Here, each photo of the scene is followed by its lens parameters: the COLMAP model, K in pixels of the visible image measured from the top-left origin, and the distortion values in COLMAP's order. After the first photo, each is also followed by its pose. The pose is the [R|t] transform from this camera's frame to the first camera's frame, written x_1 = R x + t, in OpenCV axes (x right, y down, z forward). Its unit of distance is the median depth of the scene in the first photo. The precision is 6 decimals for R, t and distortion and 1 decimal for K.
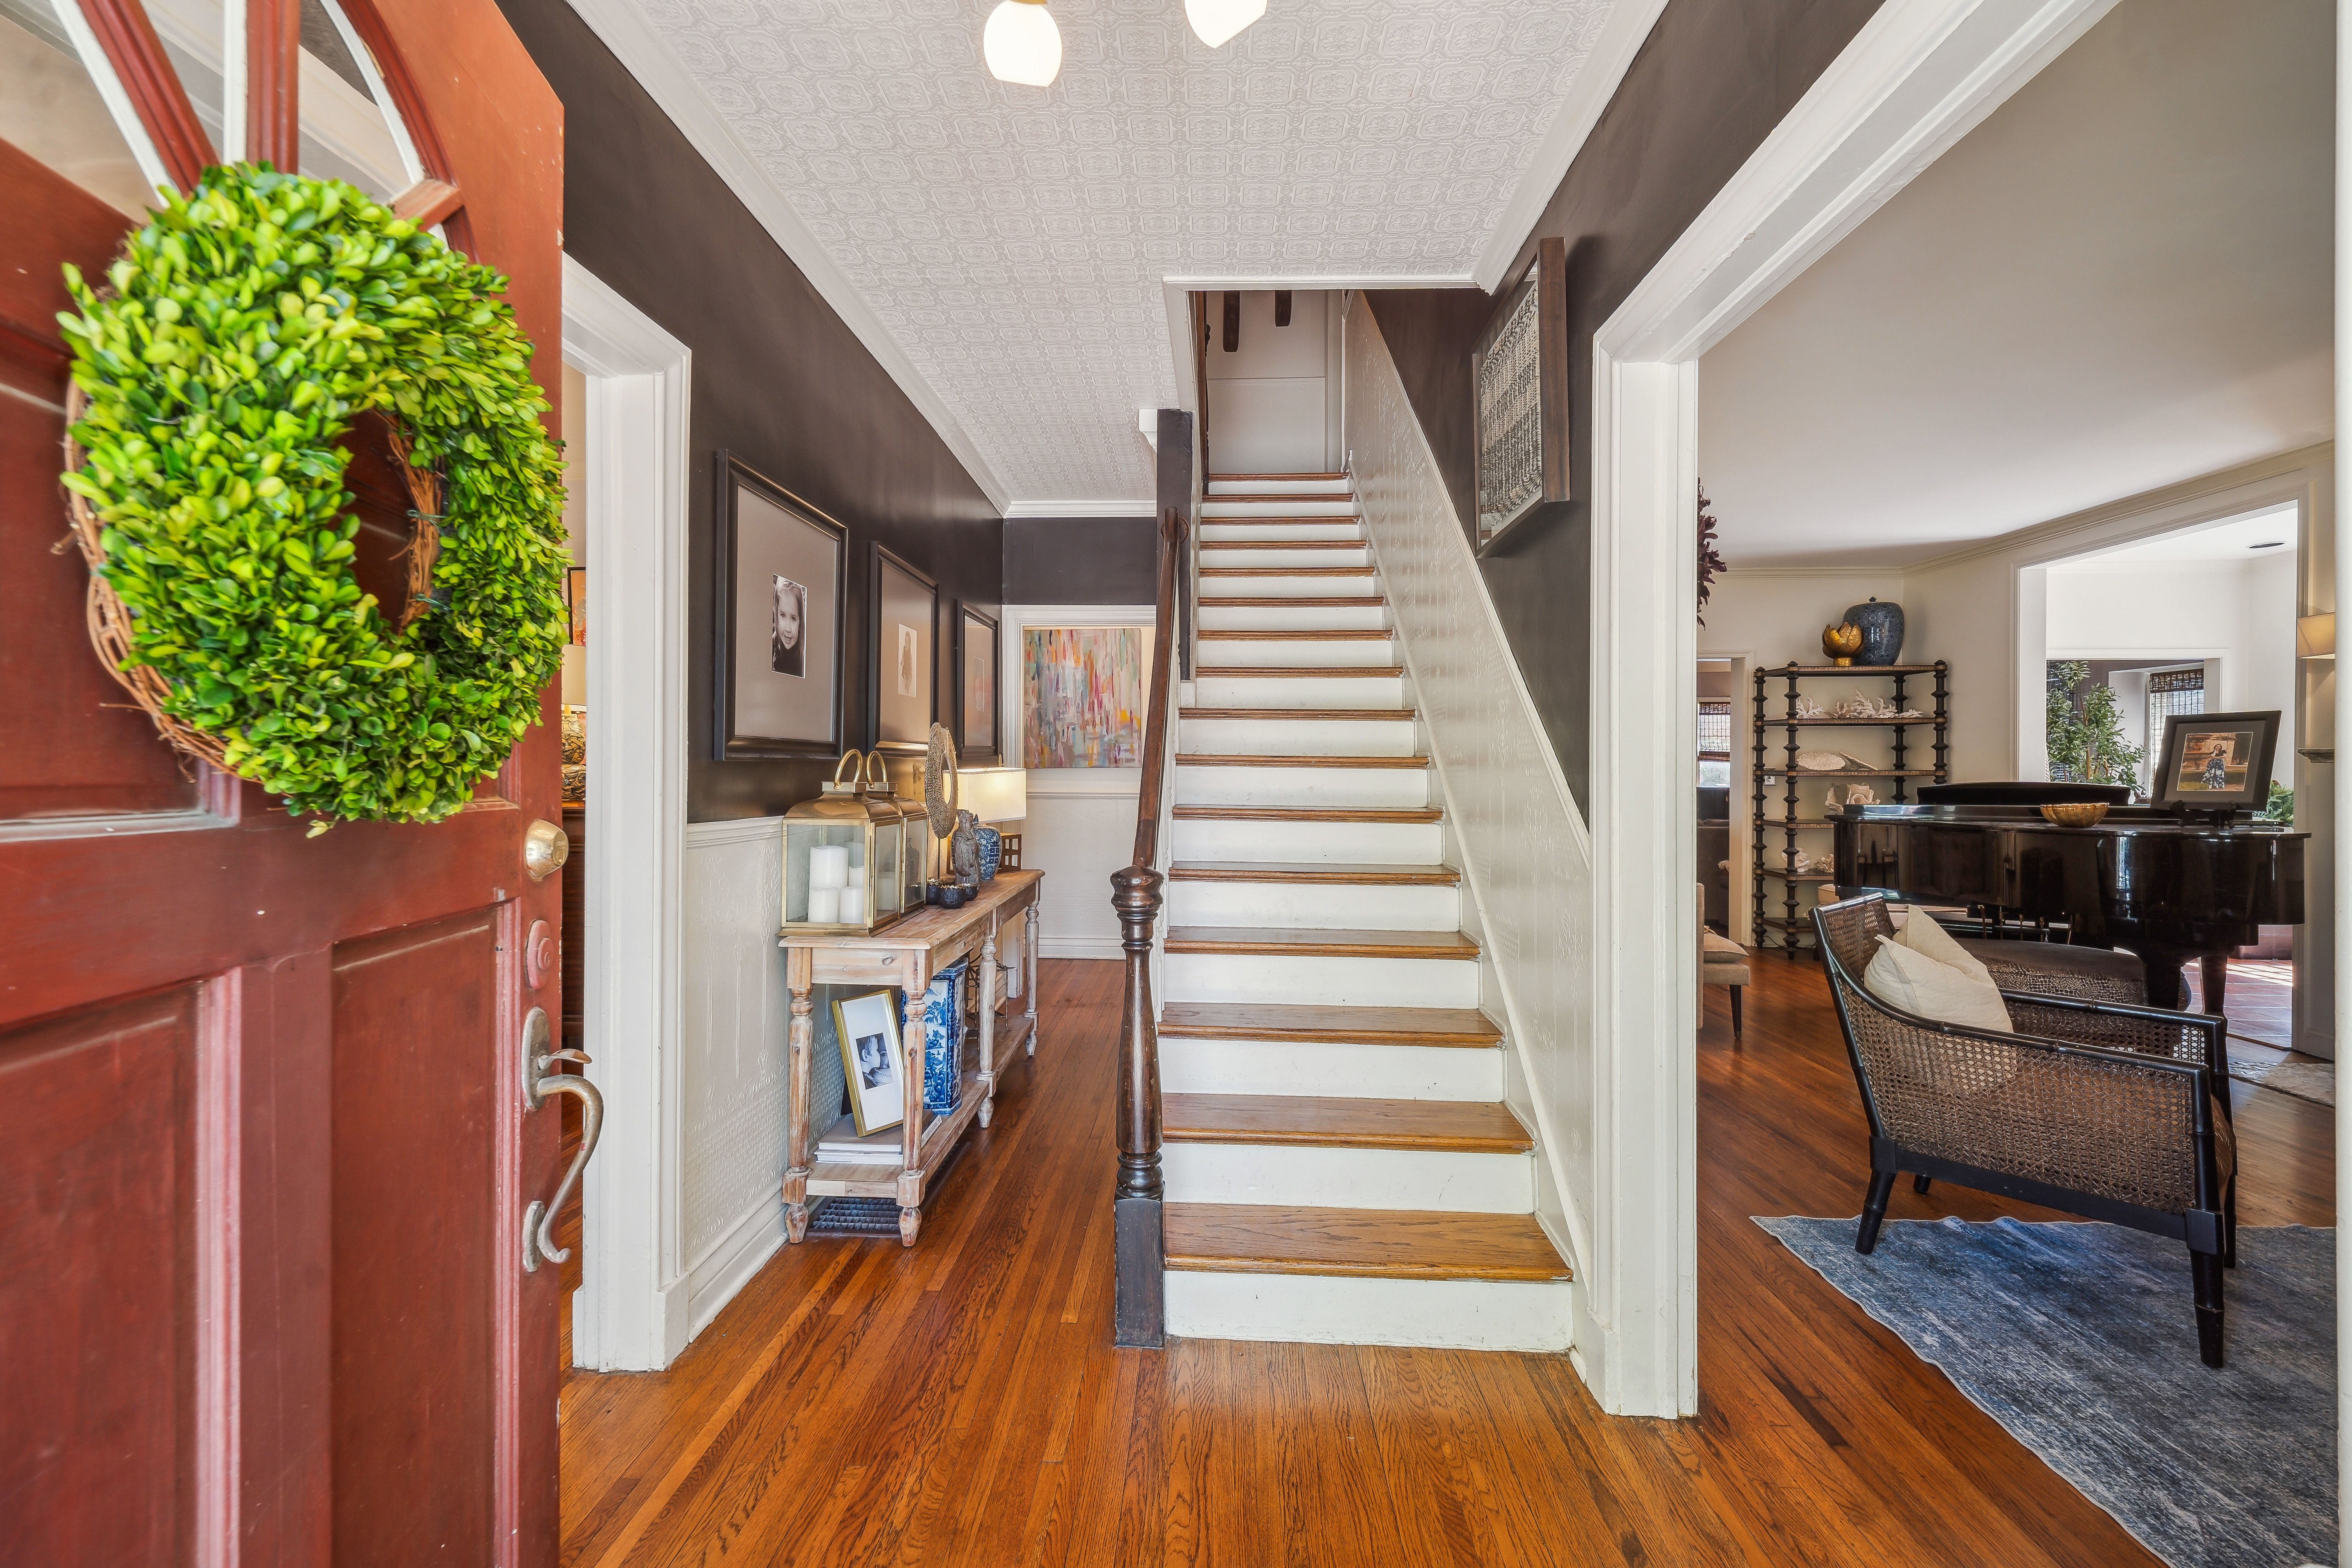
lens RADIAL K [[991.3, 0, 1177.1], [0, 991.3, 772.4], [0, 0, 1]] dist [0.008620, -0.001132]
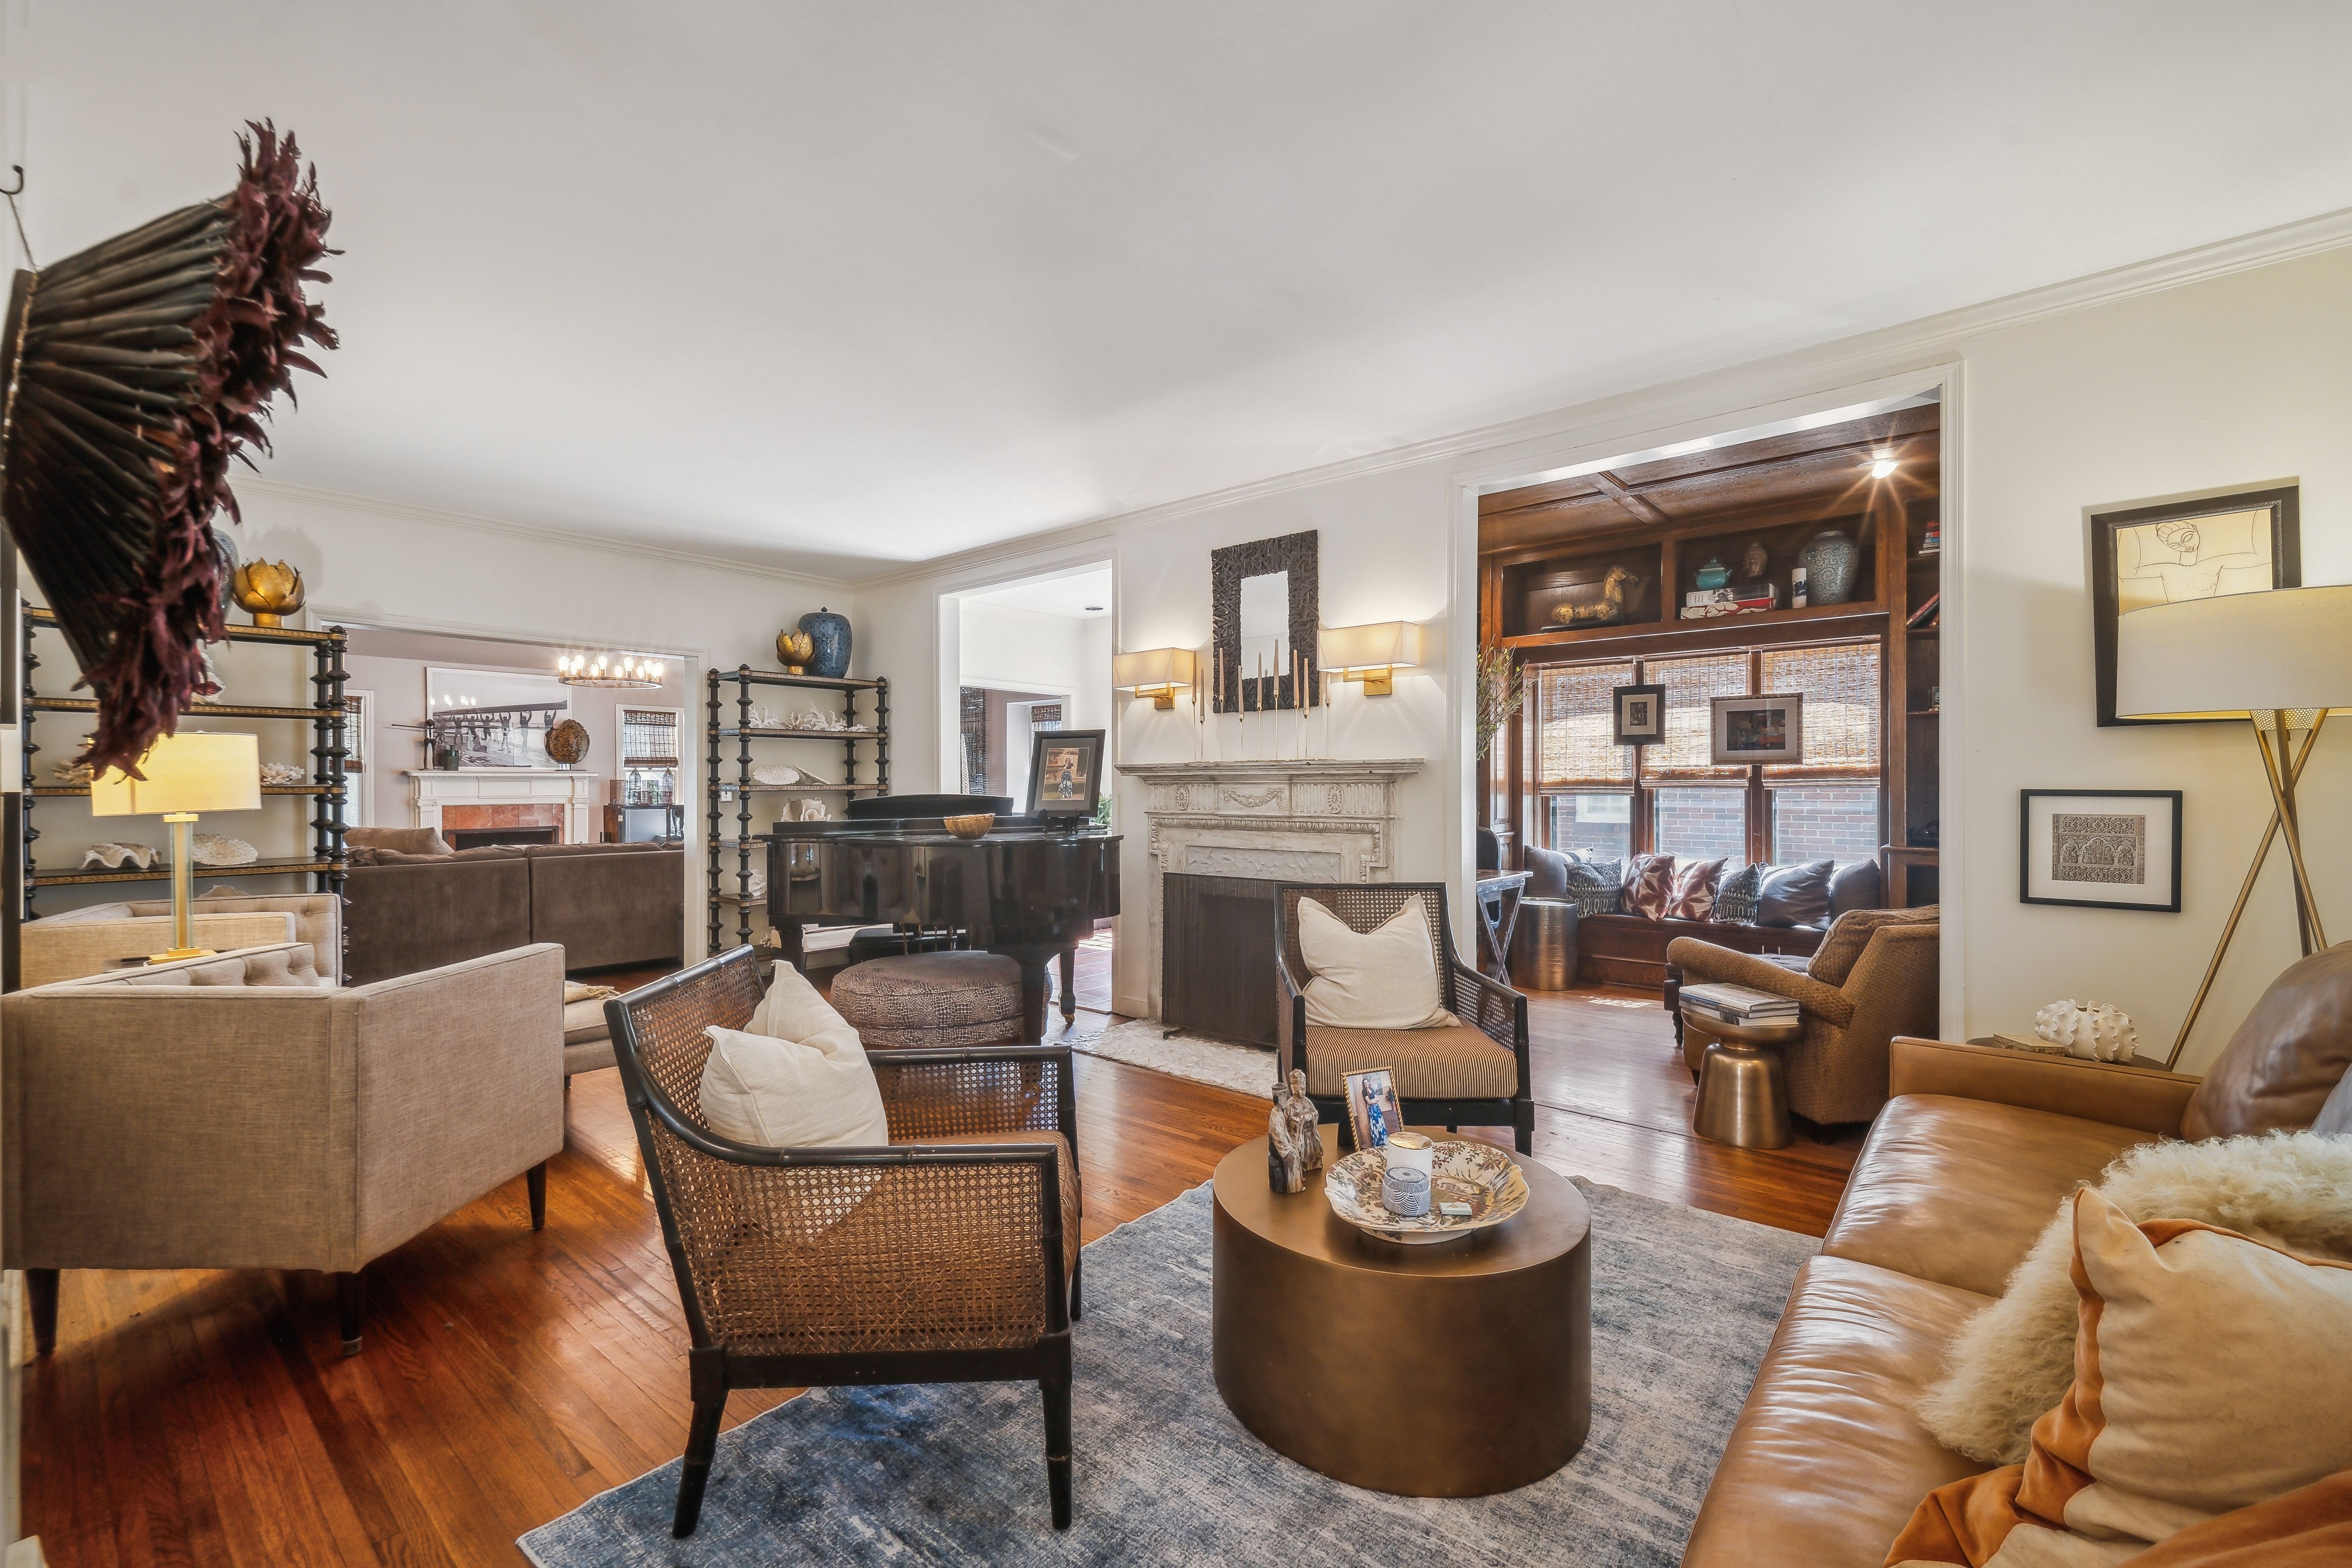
lens RADIAL K [[991.3, 0, 1169.7], [0, 991.3, 785.2], [0, 0, 1]] dist [0.008620, -0.001132]
pose [[0.617321, -0.003323, 0.786704, 0.146339], [0.007932, 0.999967, -0.002000, 0.003128], [-0.786671, 0.007475, 0.617327, 0.137904]]
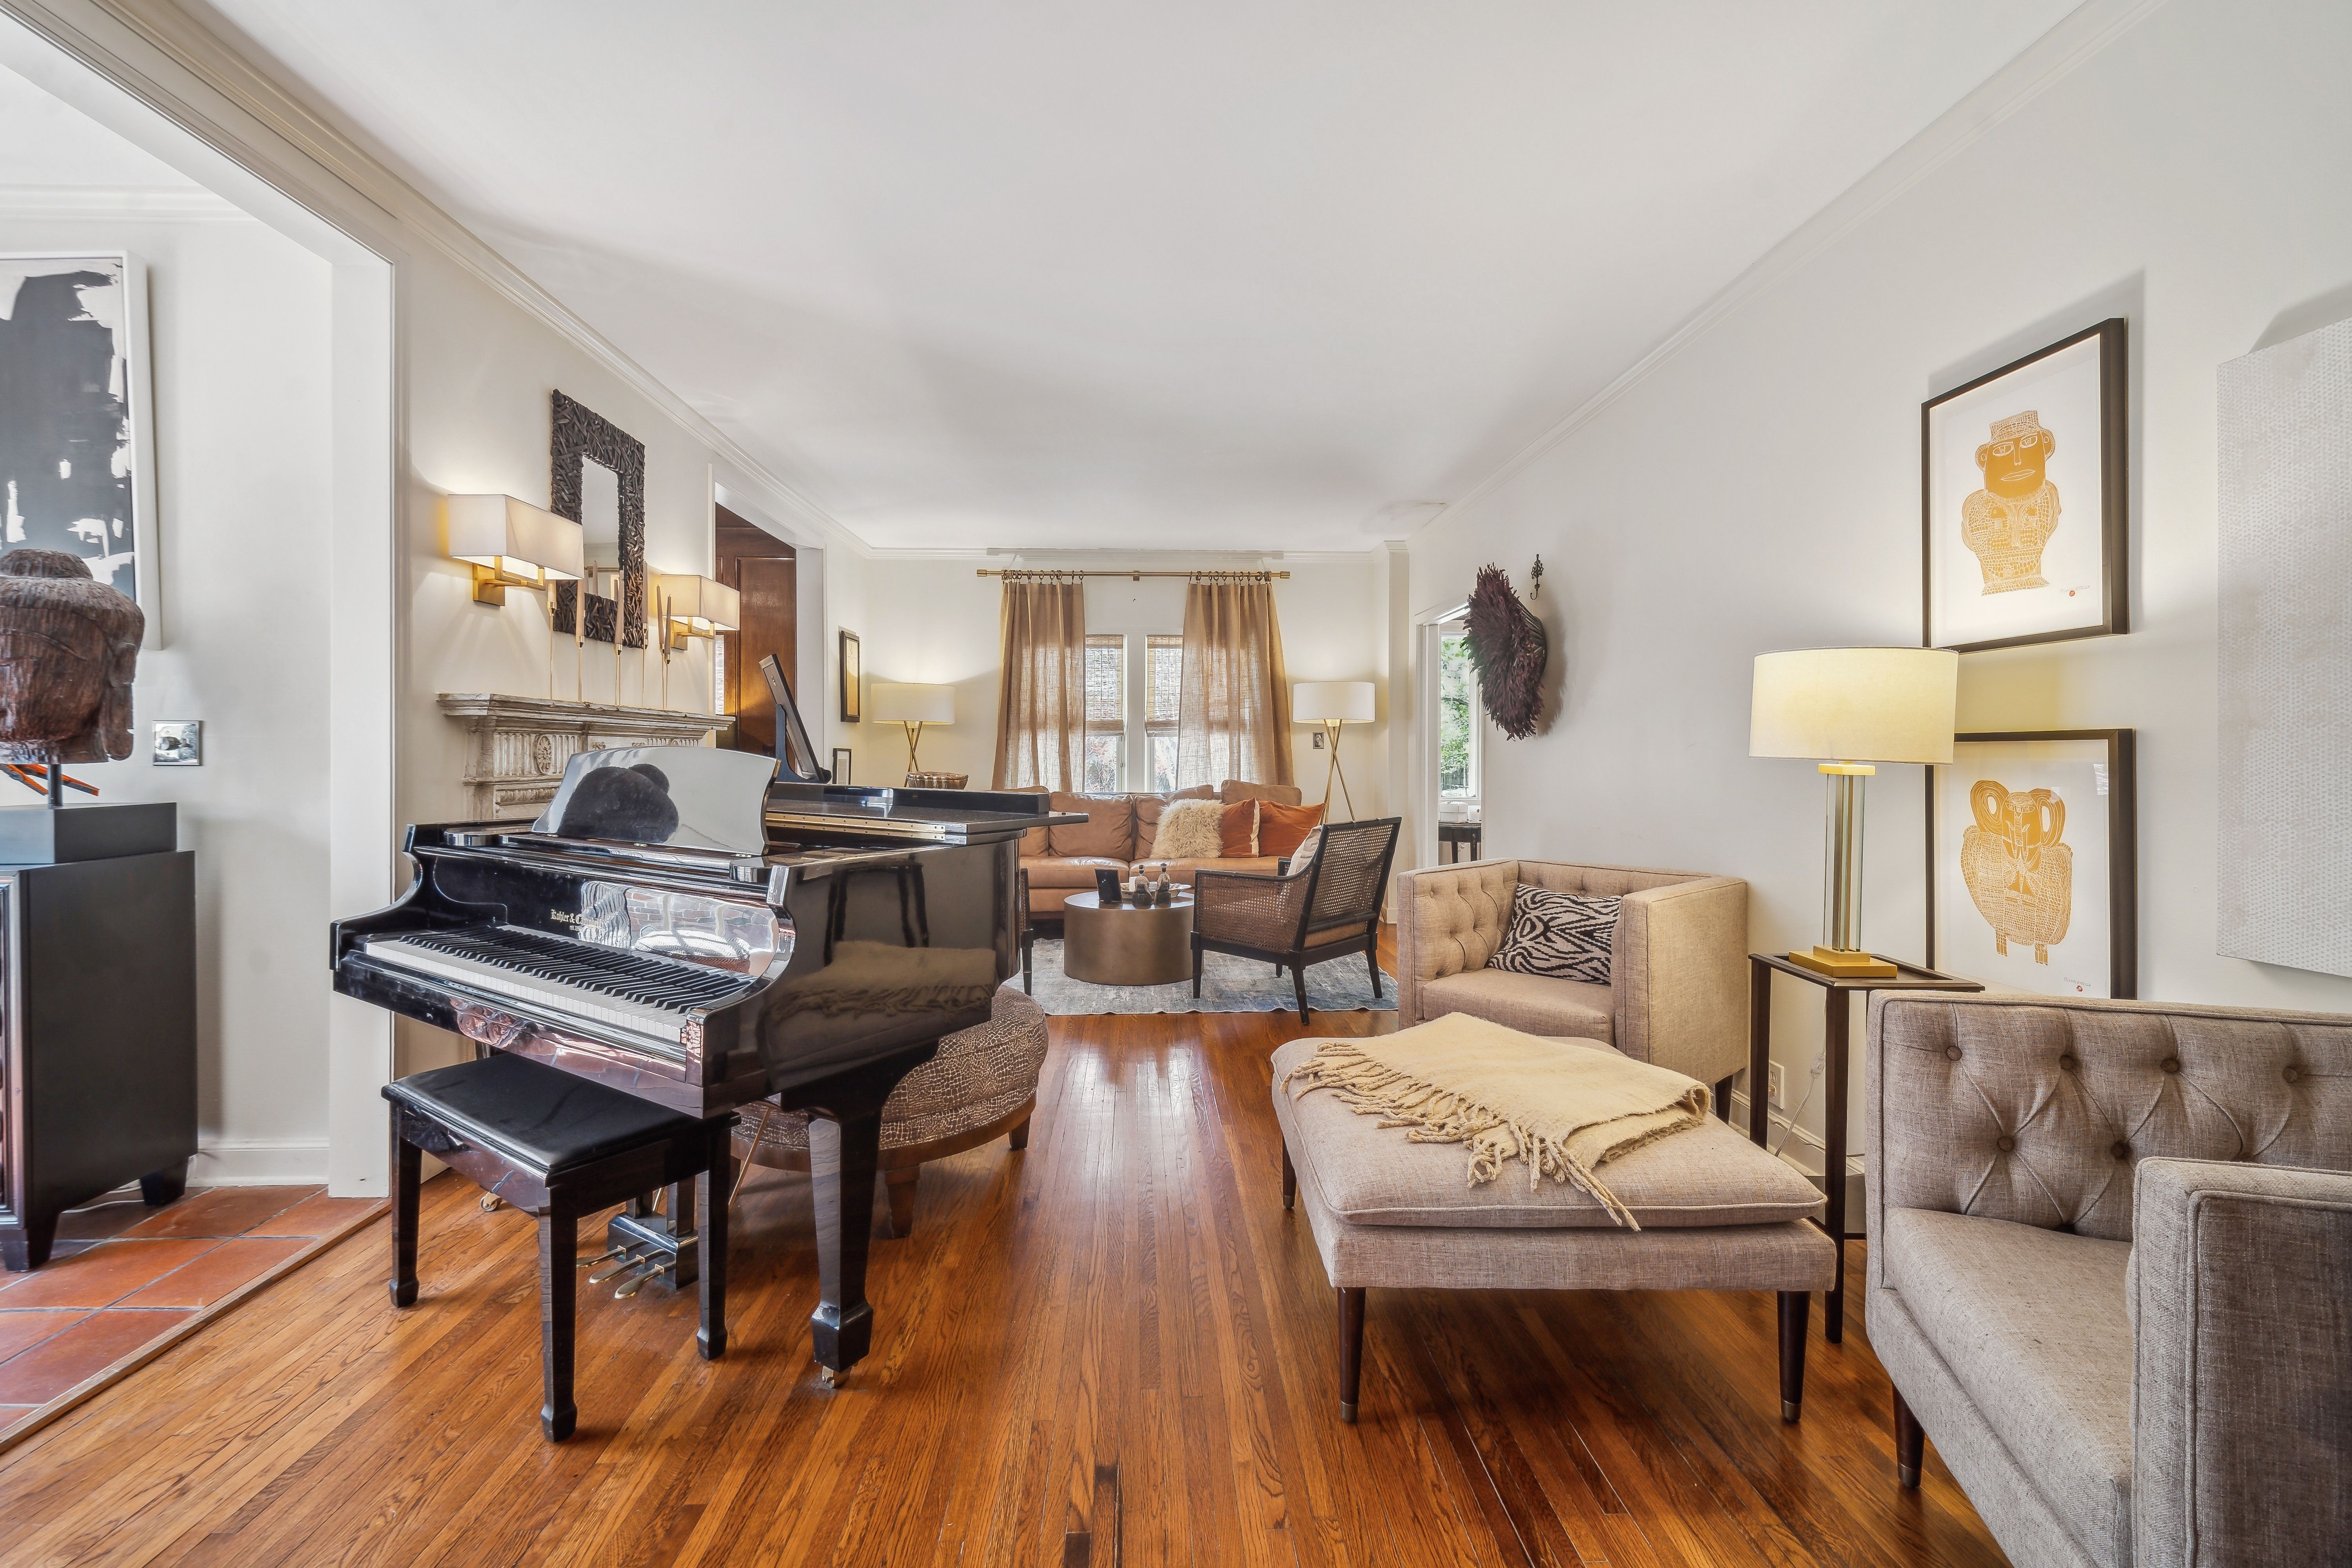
lens RADIAL K [[991.3, 0, 1162.0], [0, 991.3, 751.6], [0, 0, 1]] dist [0.008620, -0.001132]
pose [[-0.996854, -0.007845, -0.078865, 0.397316], [-0.008157, 0.999960, 0.003640, 0.004727], [0.078833, 0.004272, -0.996879, 0.853112]]
